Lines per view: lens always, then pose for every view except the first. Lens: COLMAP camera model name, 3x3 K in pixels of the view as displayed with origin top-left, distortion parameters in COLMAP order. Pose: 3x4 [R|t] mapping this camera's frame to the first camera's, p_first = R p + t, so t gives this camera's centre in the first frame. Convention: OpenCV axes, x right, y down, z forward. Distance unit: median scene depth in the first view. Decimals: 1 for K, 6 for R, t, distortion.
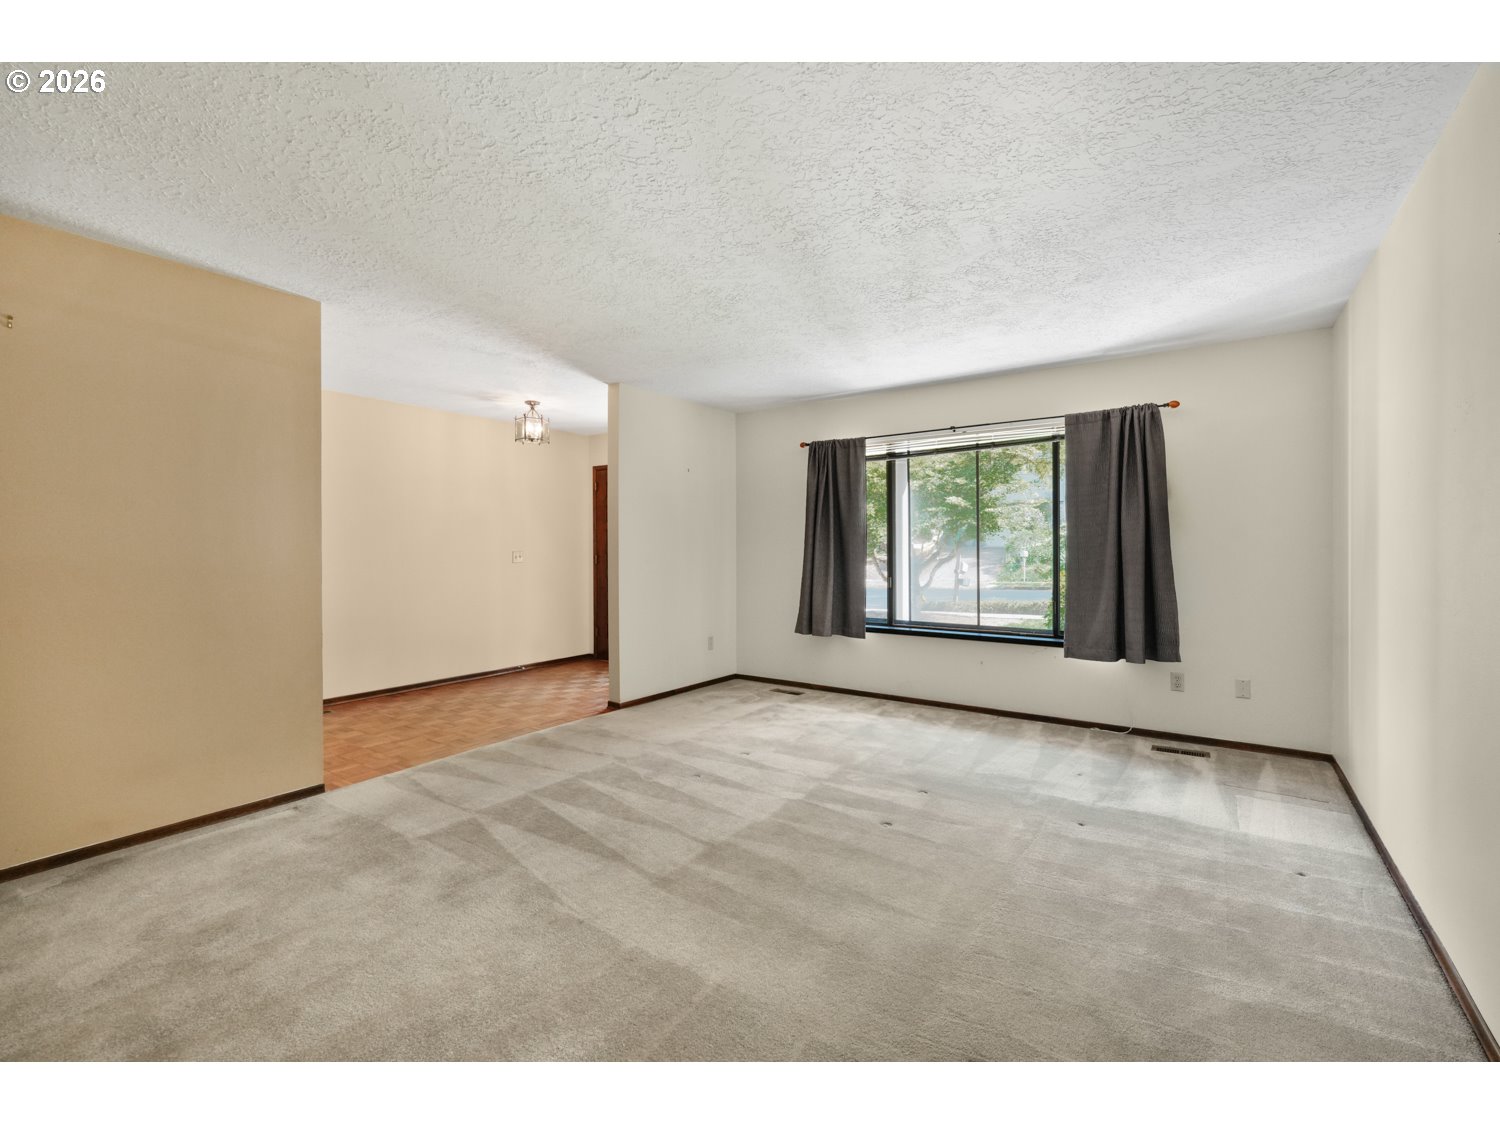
lens RADIAL K [[657.6, 0, 758.6], [0, 657.6, 558.8], [0, 0, 1]] dist [-0.000238, 0.000473]
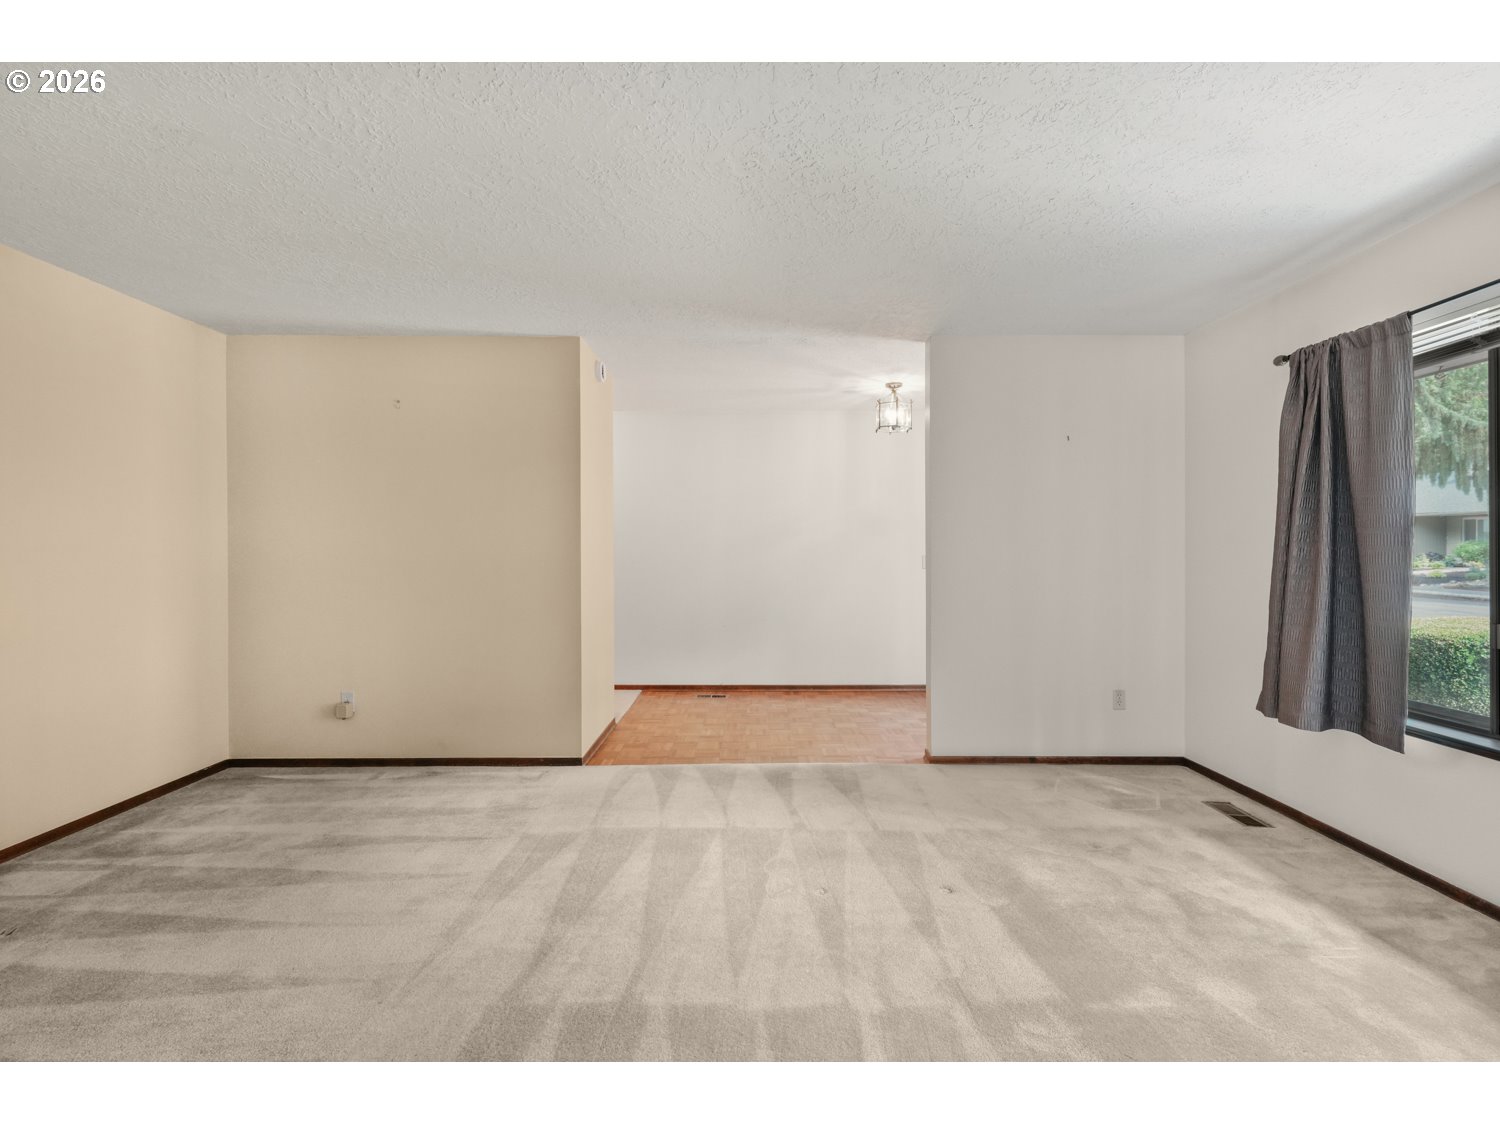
lens RADIAL K [[657.6, 0, 750.5], [0, 657.6, 556.1], [0, 0, 1]] dist [-0.000238, 0.000473]
pose [[0.569445, 0.009665, -0.821973, 0.277026], [-0.013607, 0.999905, 0.002331, -0.010398], [0.821917, 0.009857, 0.569522, 0.364382]]
